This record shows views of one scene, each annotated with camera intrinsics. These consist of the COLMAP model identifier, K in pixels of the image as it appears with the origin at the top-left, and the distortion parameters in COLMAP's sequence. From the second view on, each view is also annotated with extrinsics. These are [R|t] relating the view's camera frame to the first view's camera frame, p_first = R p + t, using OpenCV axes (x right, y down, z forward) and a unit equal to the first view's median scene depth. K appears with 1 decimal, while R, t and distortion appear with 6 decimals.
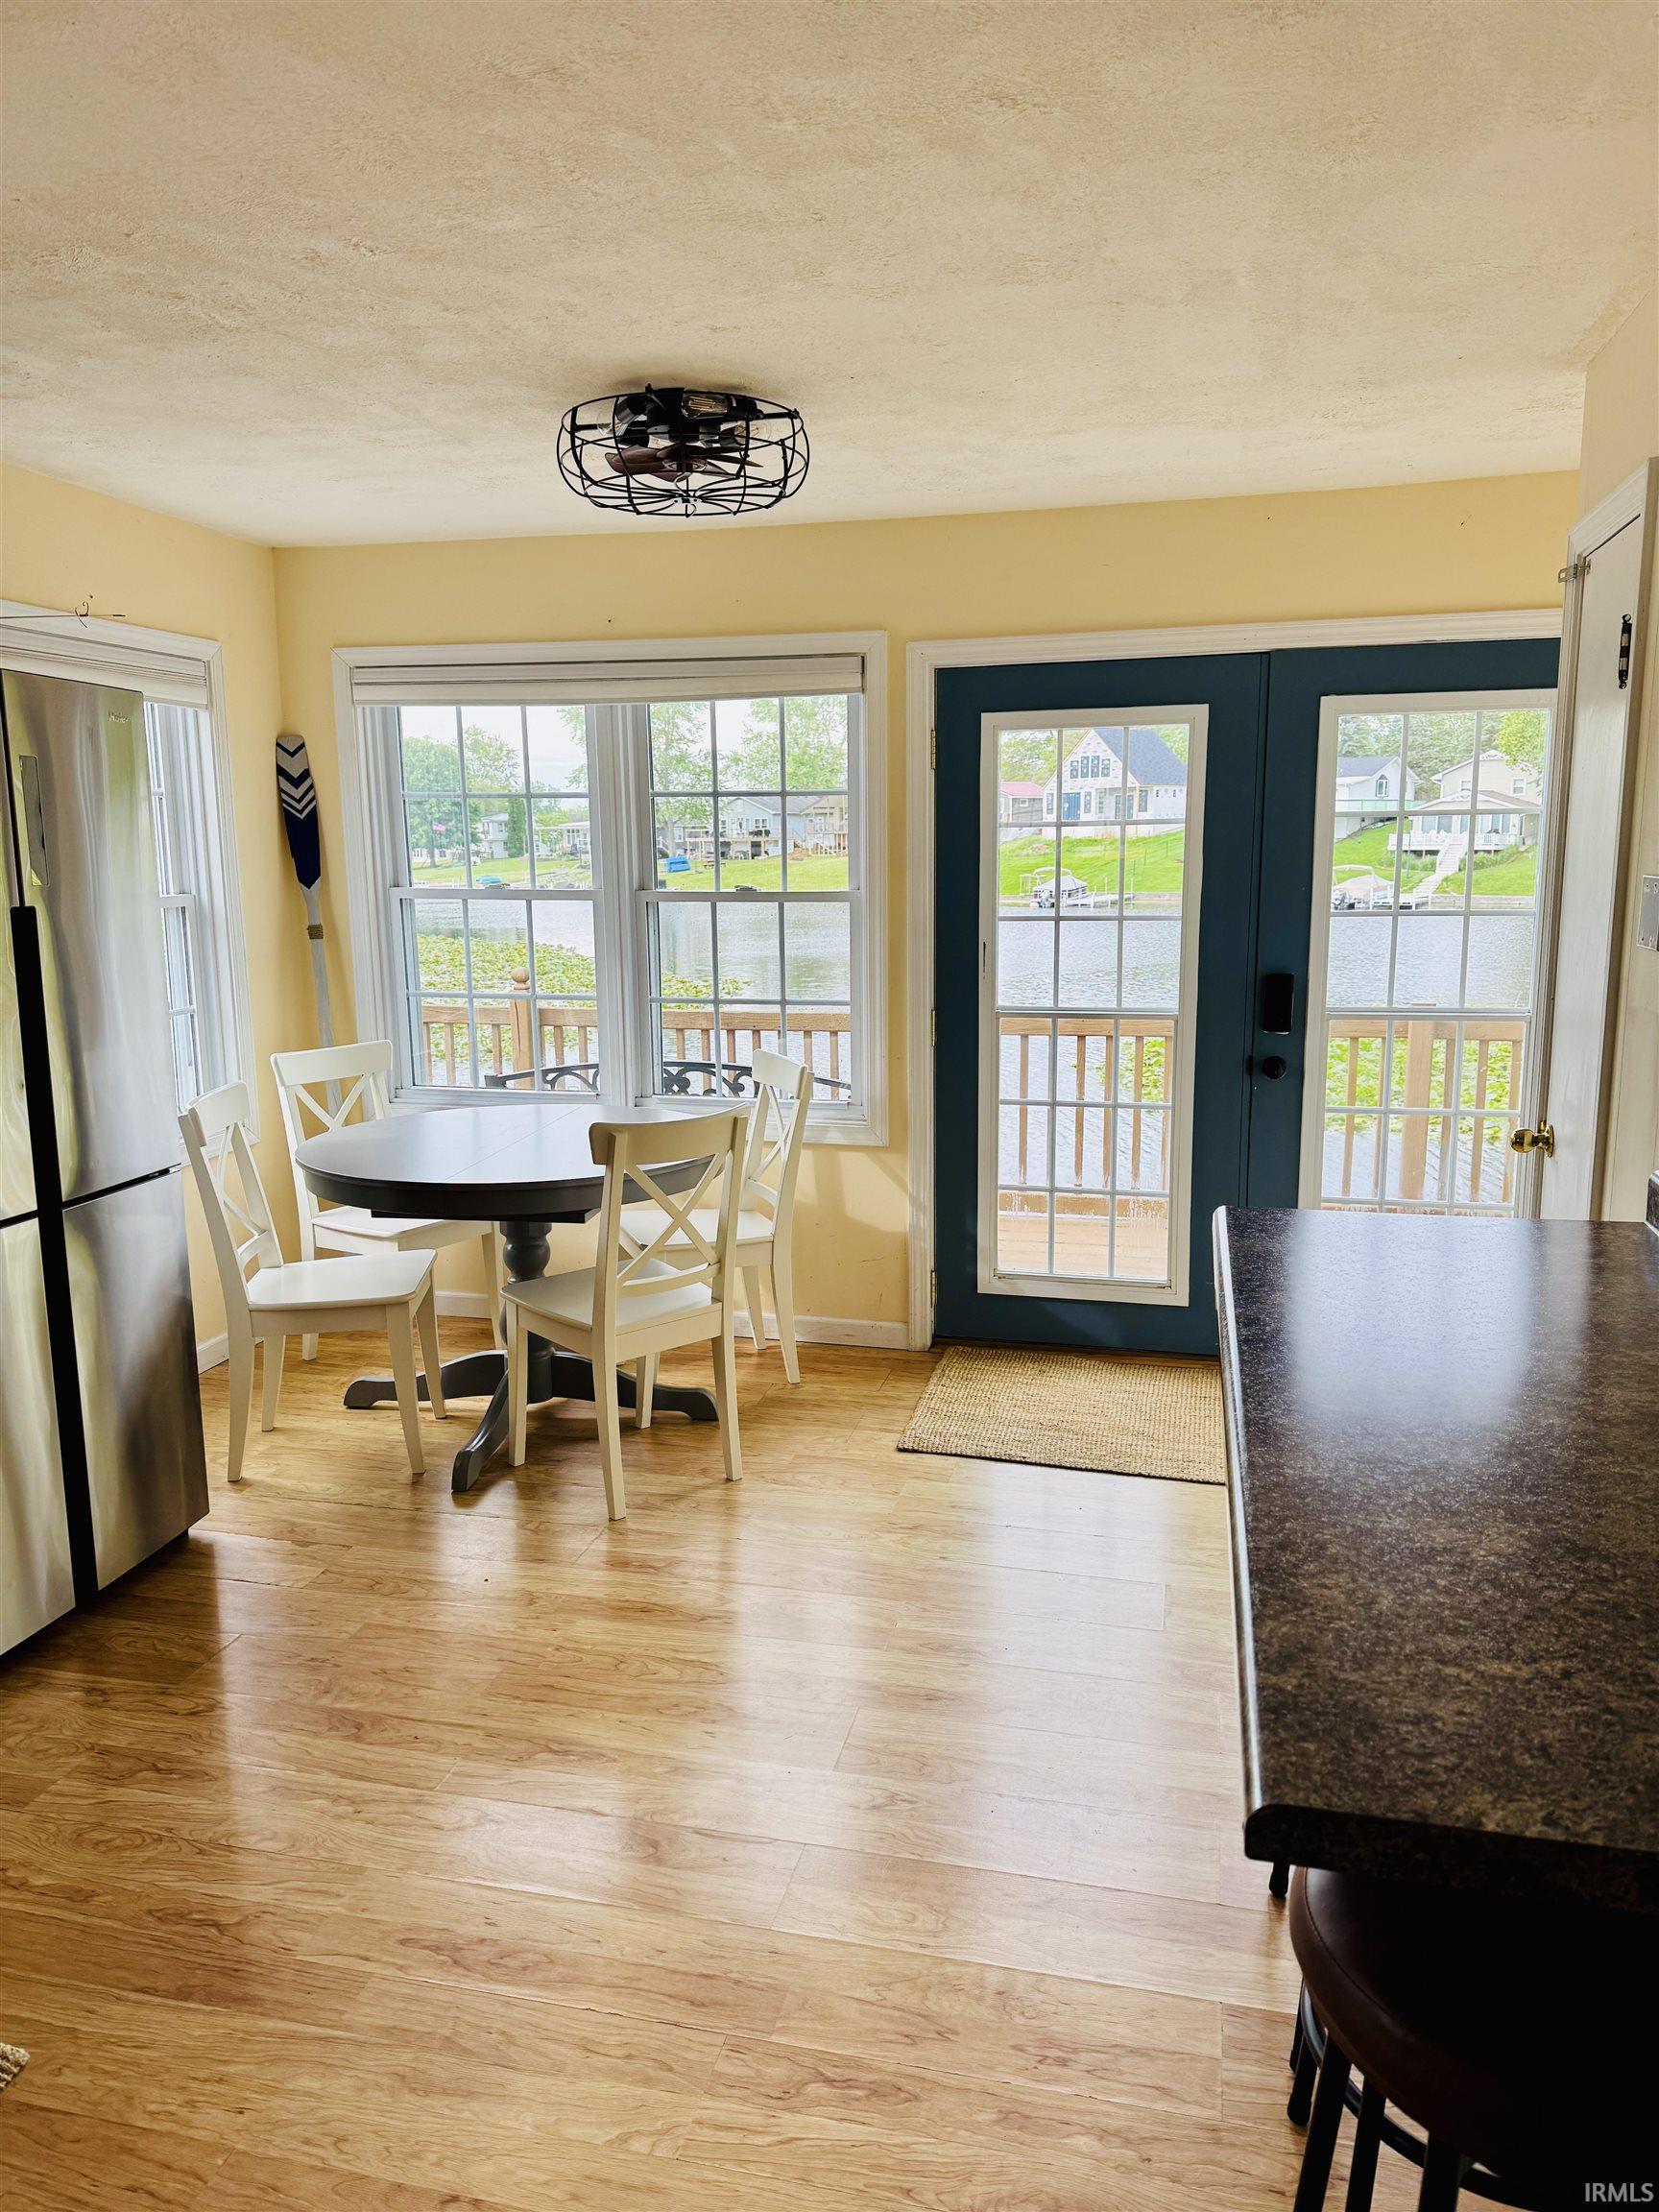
lens RADIAL K [[1541.8, 0, 827.5], [0, 1541.8, 1128.3], [0, 0, 1]] dist [0.048999, -0.059794]
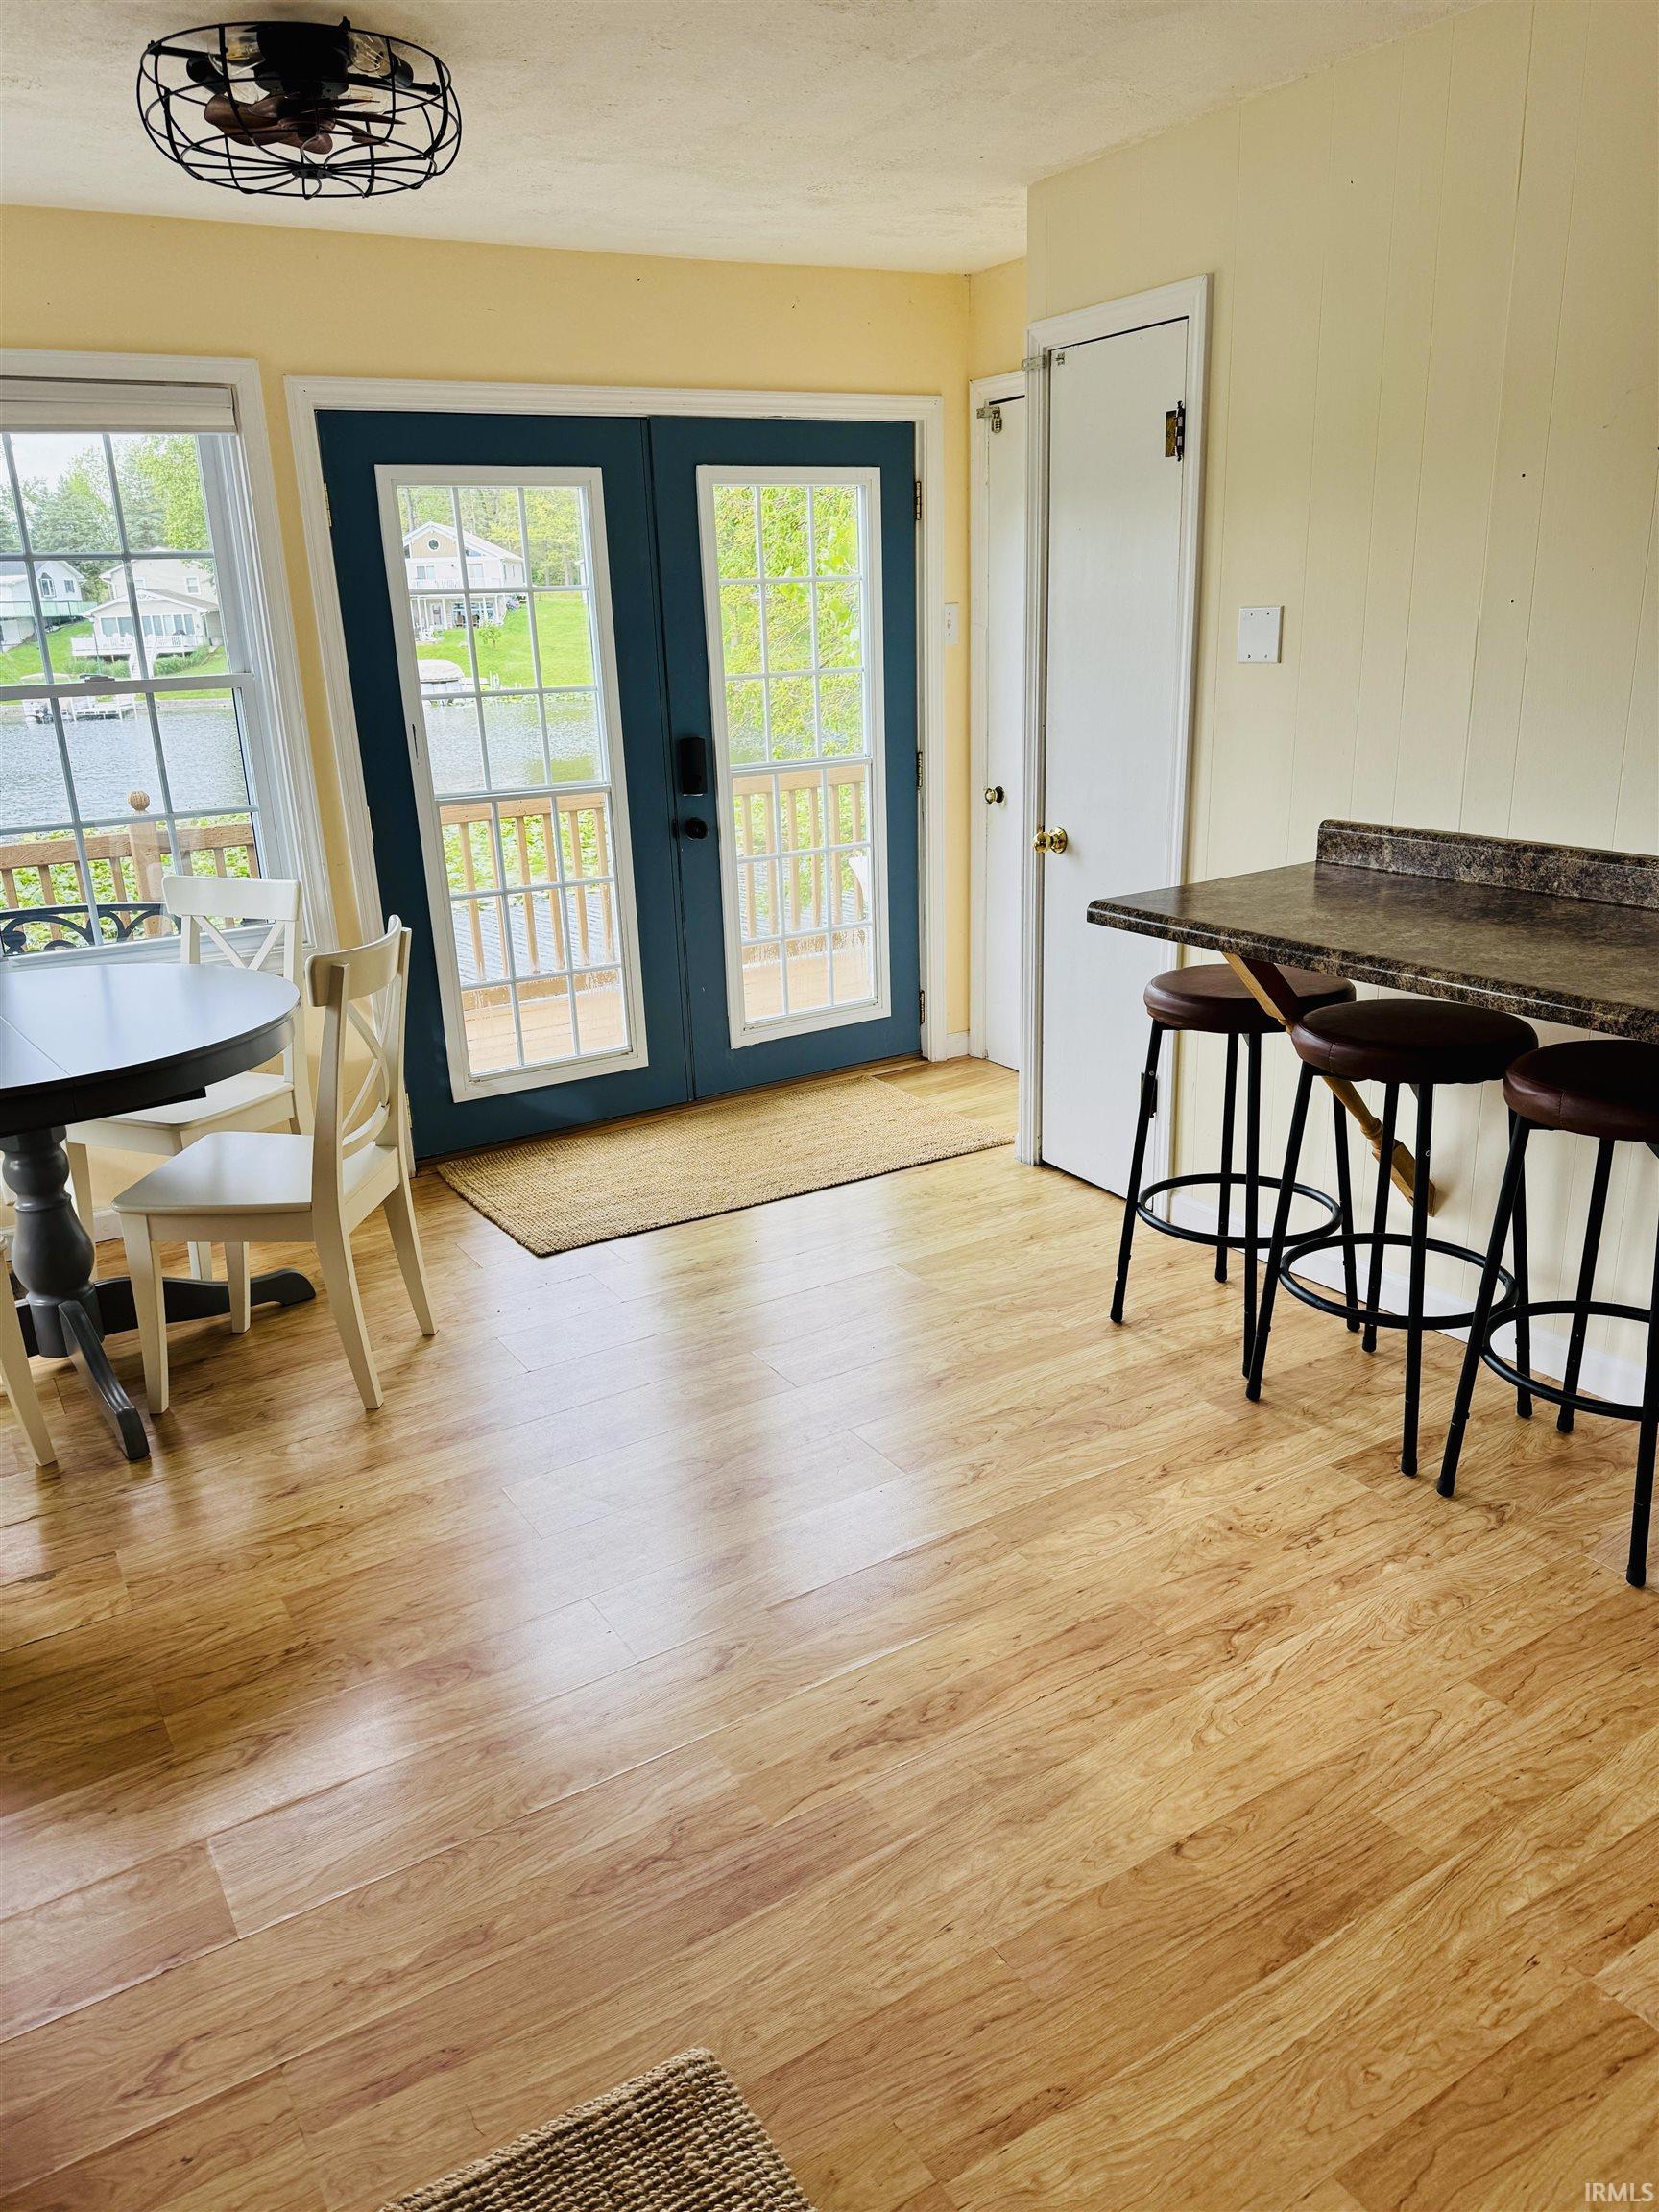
lens RADIAL K [[1541.8, 0, 827.5], [0, 1541.8, 1123.6], [0, 0, 1]] dist [0.048999, -0.059794]
pose [[0.705477, -0.237842, 0.667633, -0.397327], [0.159012, 0.971111, 0.177929, -0.015084], [-0.690664, -0.019363, 0.722916, 0.151443]]
